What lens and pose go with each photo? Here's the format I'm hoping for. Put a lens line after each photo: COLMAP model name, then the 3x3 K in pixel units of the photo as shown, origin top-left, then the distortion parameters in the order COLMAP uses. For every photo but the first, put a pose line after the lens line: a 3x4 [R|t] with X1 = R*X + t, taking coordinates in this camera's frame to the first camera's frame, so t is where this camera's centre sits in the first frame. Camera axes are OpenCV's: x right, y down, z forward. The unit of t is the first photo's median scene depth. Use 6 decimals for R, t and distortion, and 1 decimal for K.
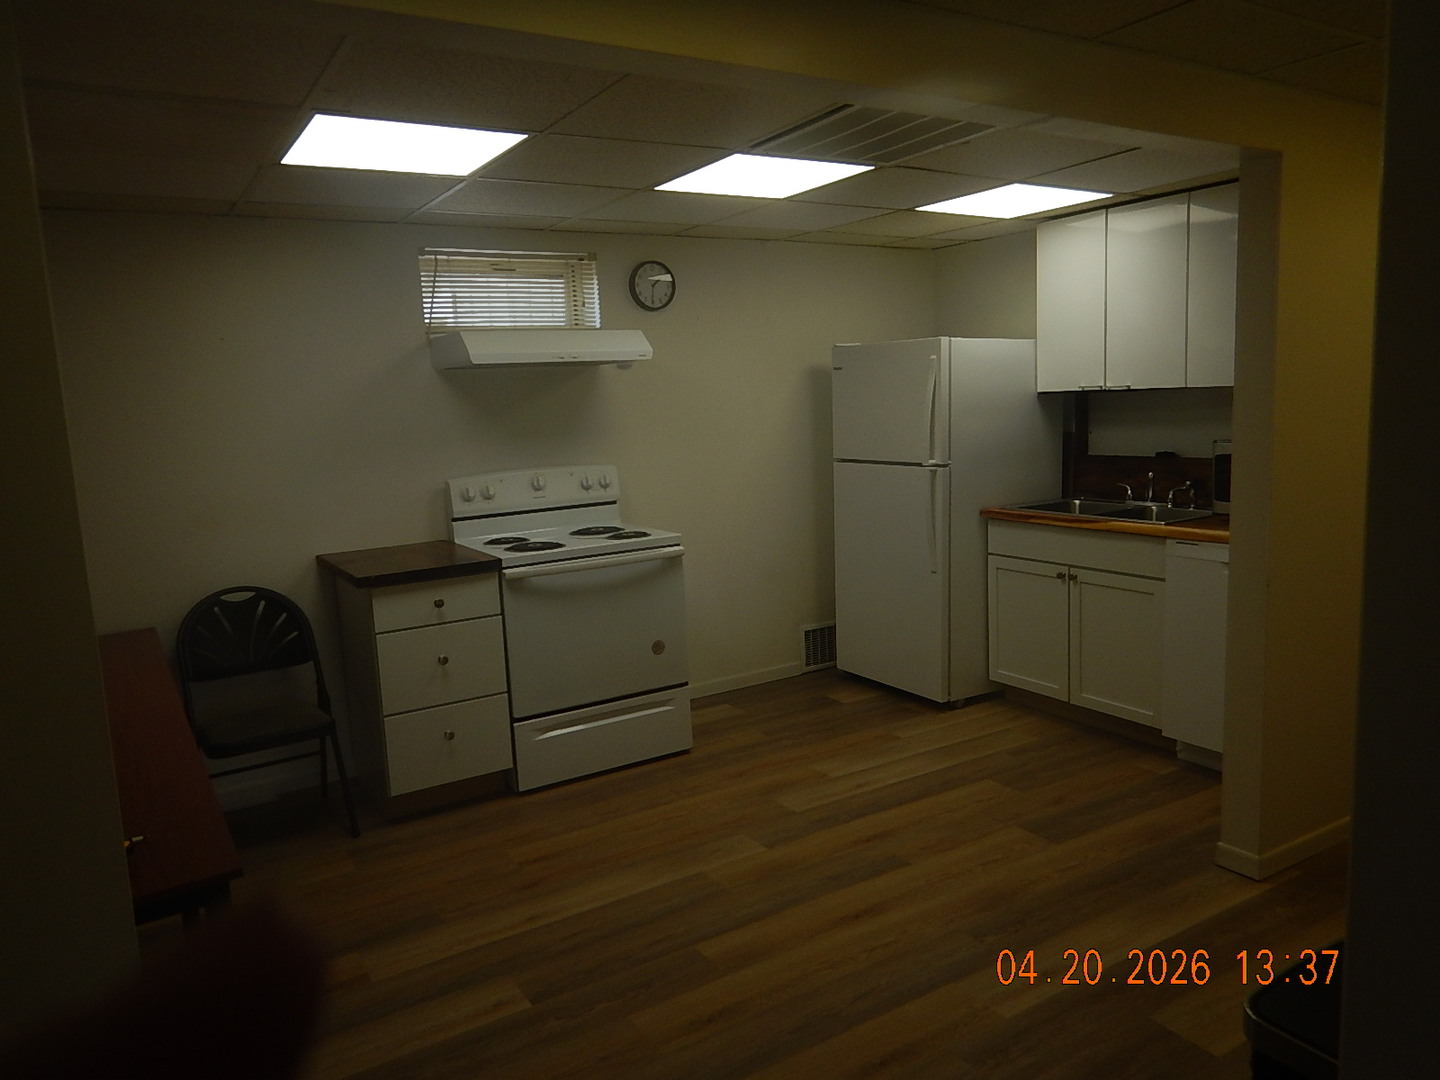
lens RADIAL K [[1011.4, 0, 717.8], [0, 1011.4, 536.7], [0, 0, 1]] dist [-0.009442, -0.044209]
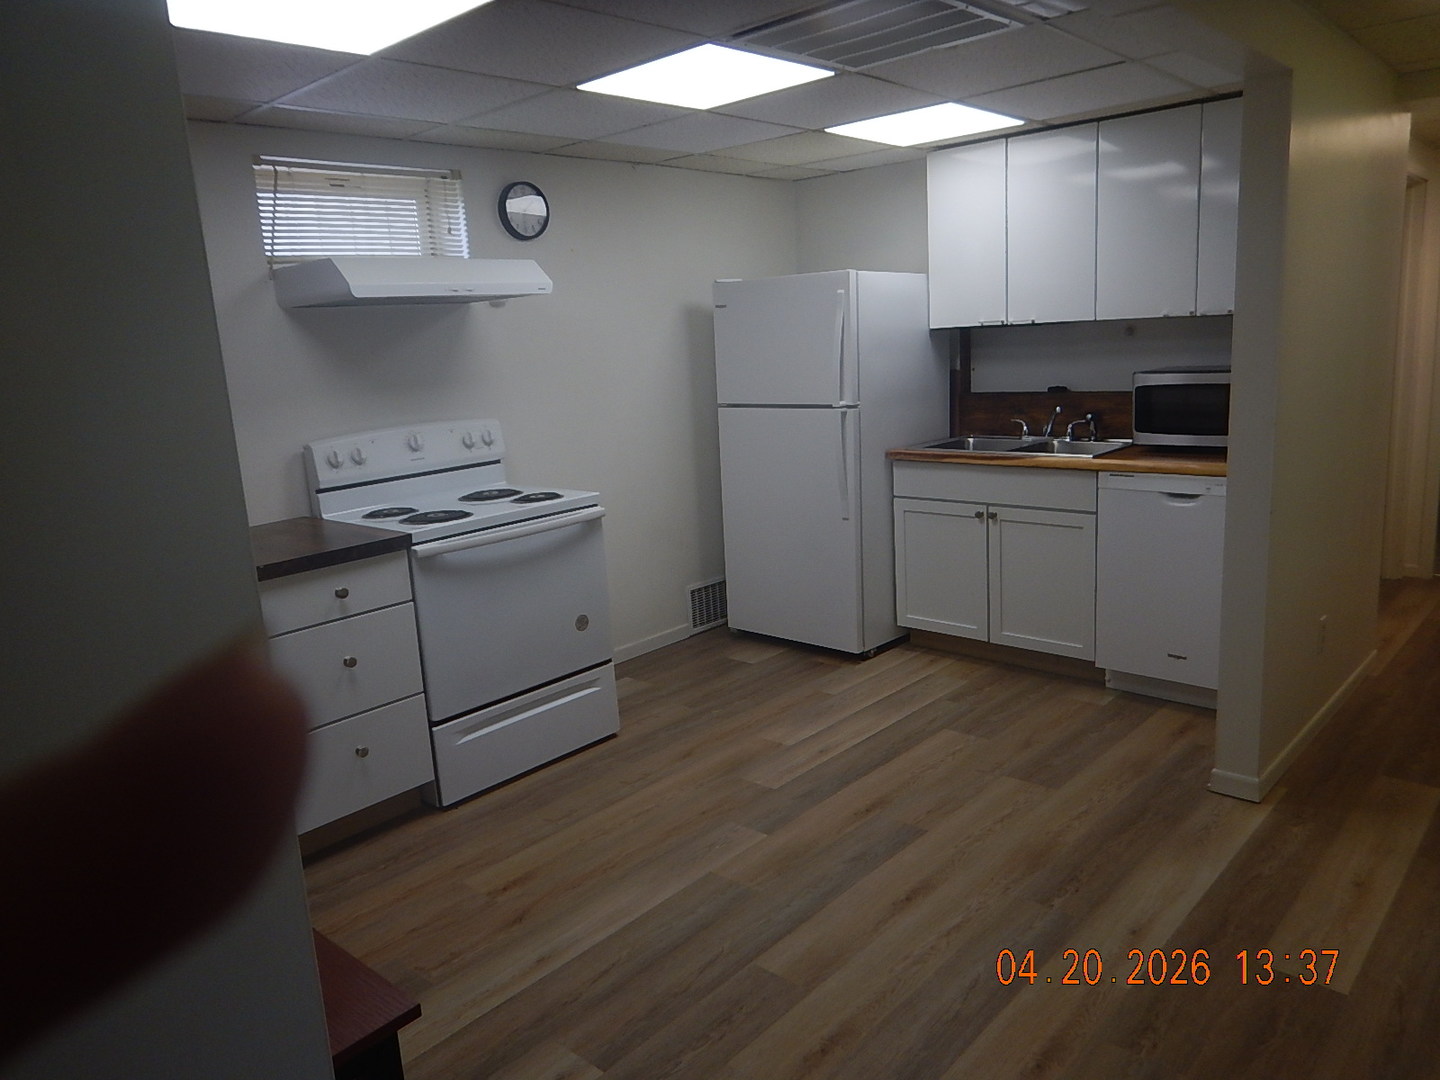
lens RADIAL K [[1011.4, 0, 717.8], [0, 1011.4, 536.7], [0, 0, 1]] dist [-0.009442, -0.044209]
pose [[0.963066, -0.064536, 0.261417, -0.165971], [0.052557, 0.997233, 0.052566, -0.005528], [-0.264087, -0.036886, 0.963793, 0.118162]]
